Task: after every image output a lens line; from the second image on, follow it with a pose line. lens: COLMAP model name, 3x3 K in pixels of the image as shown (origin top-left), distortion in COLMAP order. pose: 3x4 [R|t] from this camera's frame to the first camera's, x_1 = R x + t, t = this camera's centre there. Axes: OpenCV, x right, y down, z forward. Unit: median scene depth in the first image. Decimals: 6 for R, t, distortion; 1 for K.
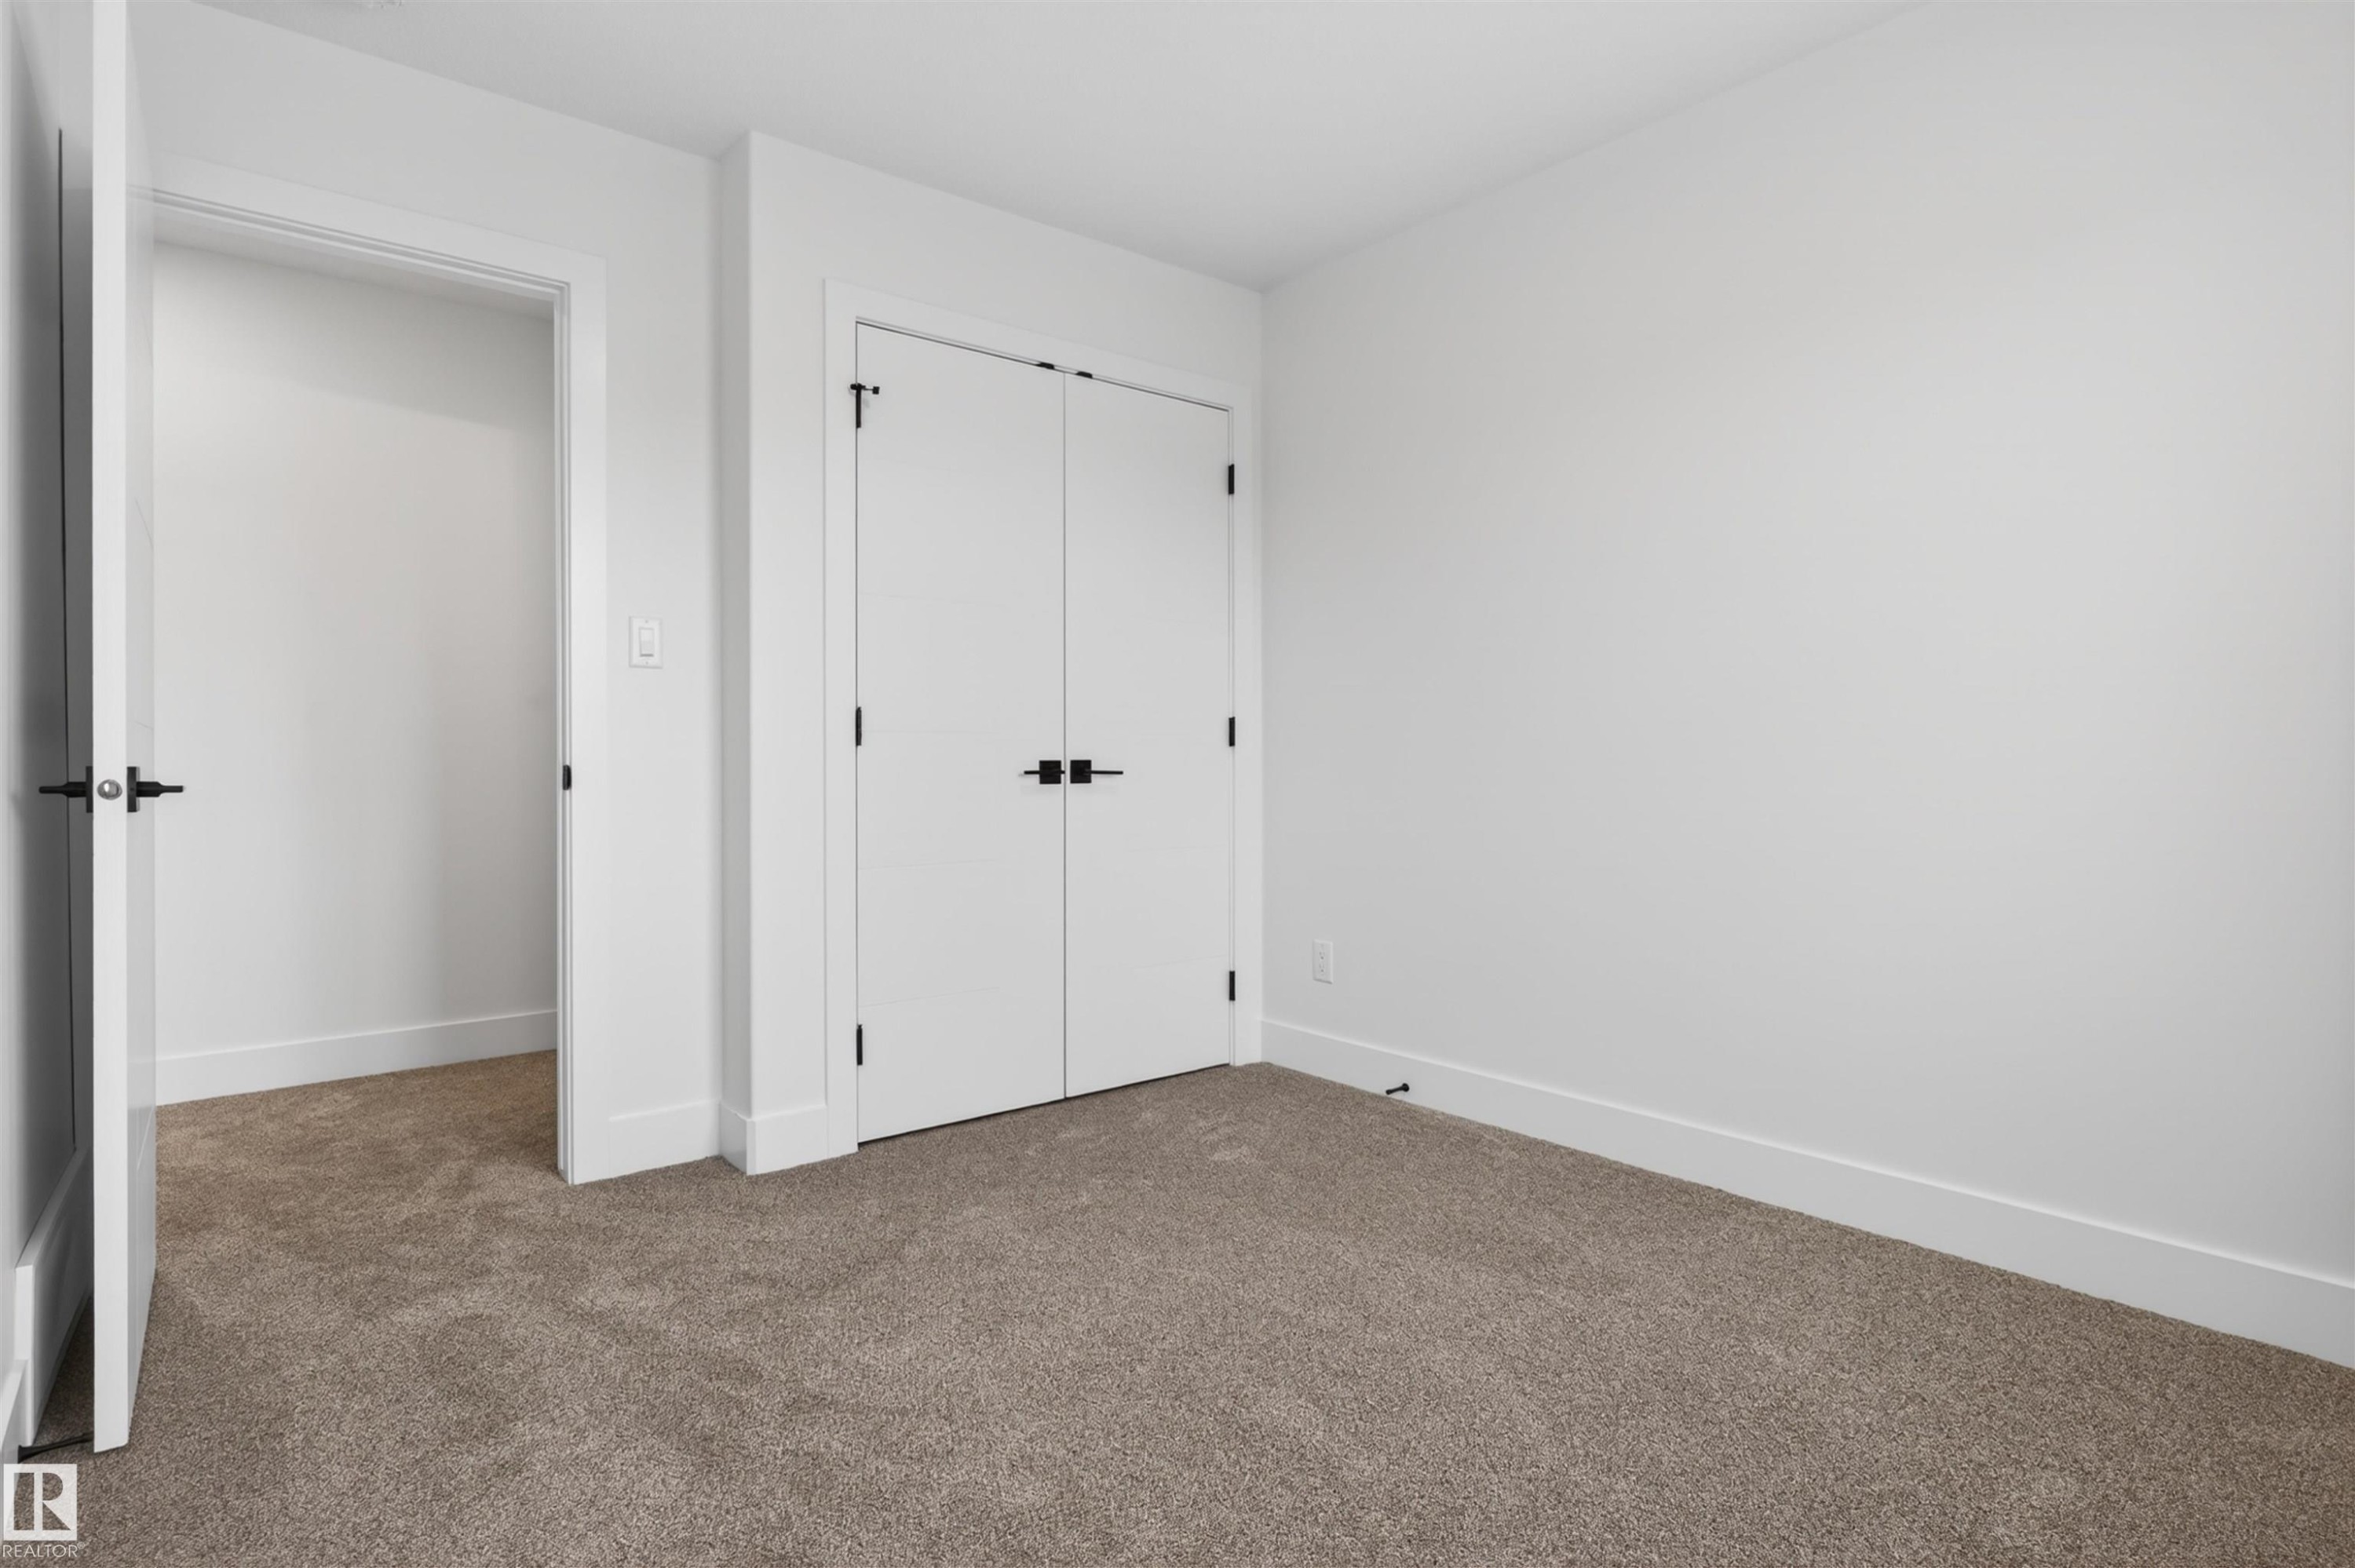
lens RADIAL K [[1202.8, 0, 1183.6], [0, 1202.8, 793.5], [0, 0, 1]] dist [0.001224, -0.000769]
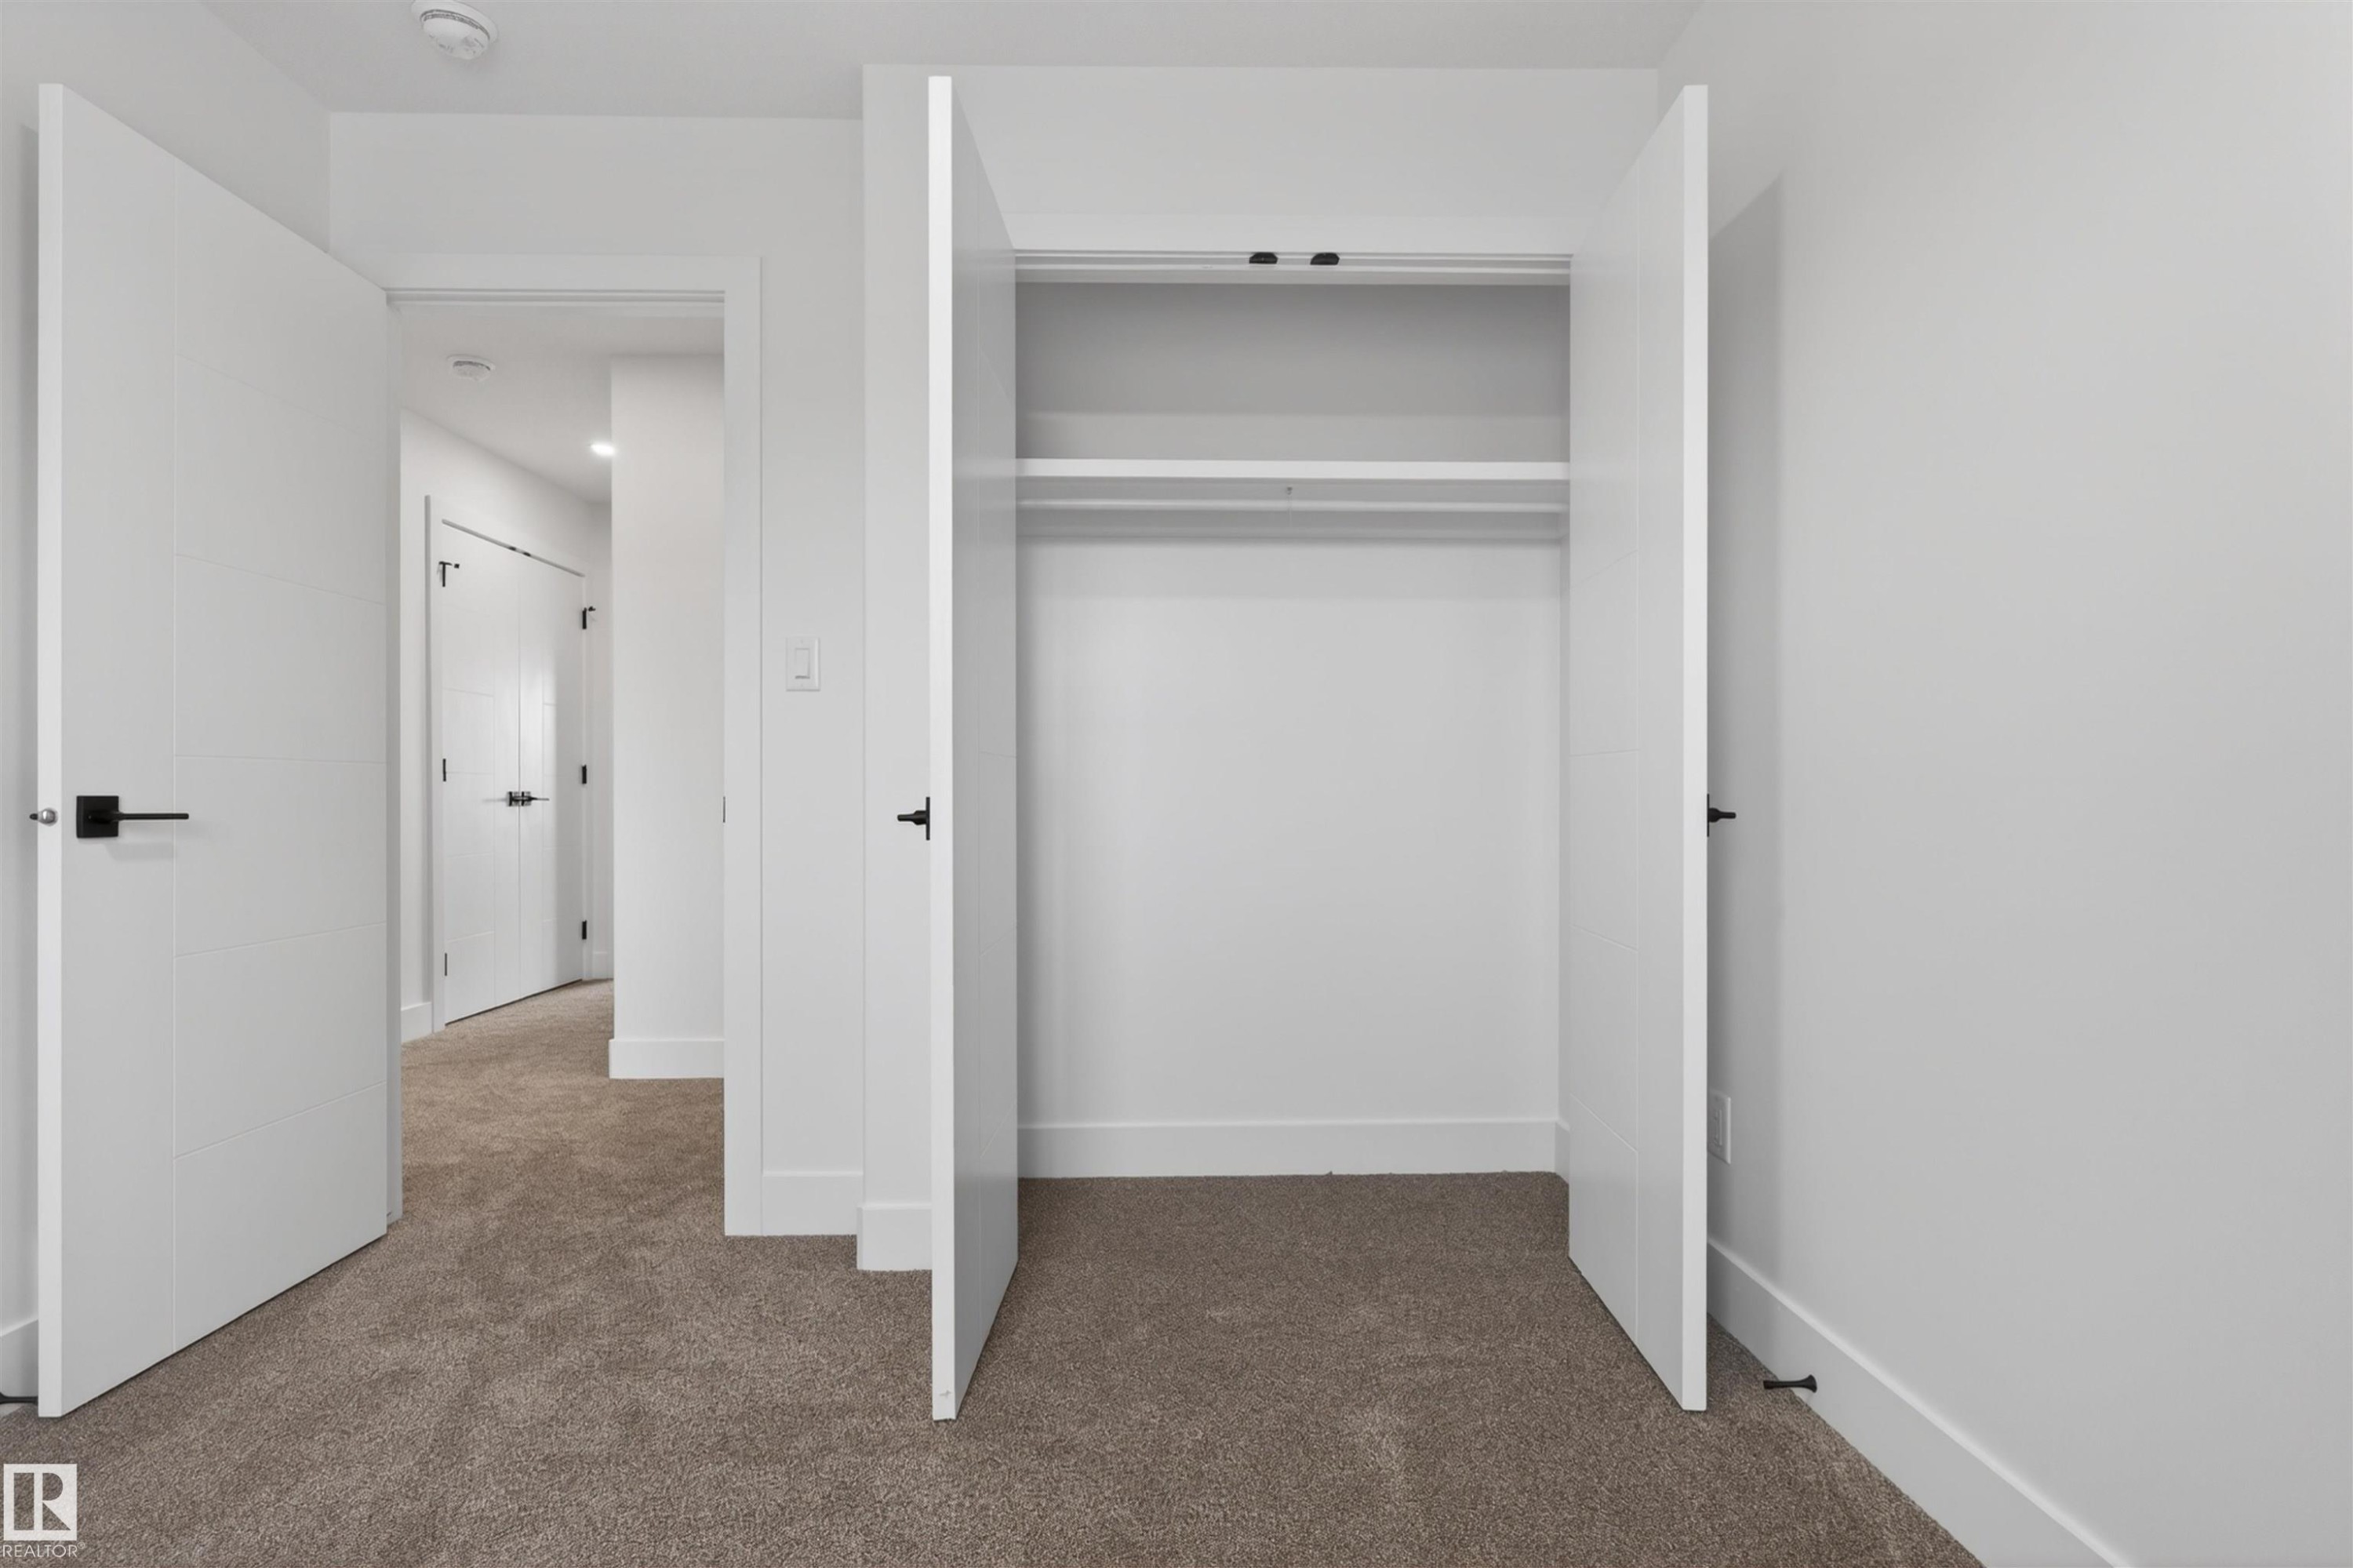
lens RADIAL K [[1201.9, 0, 1182.6], [0, 1201.9, 793.5], [0, 0, 1]] dist [0.001224, -0.000769]
pose [[0.788462, 0.005615, -0.615058, 0.440404], [-0.020472, 0.999644, -0.017117, -0.019390], [0.614743, 0.026088, 0.788296, 0.558698]]
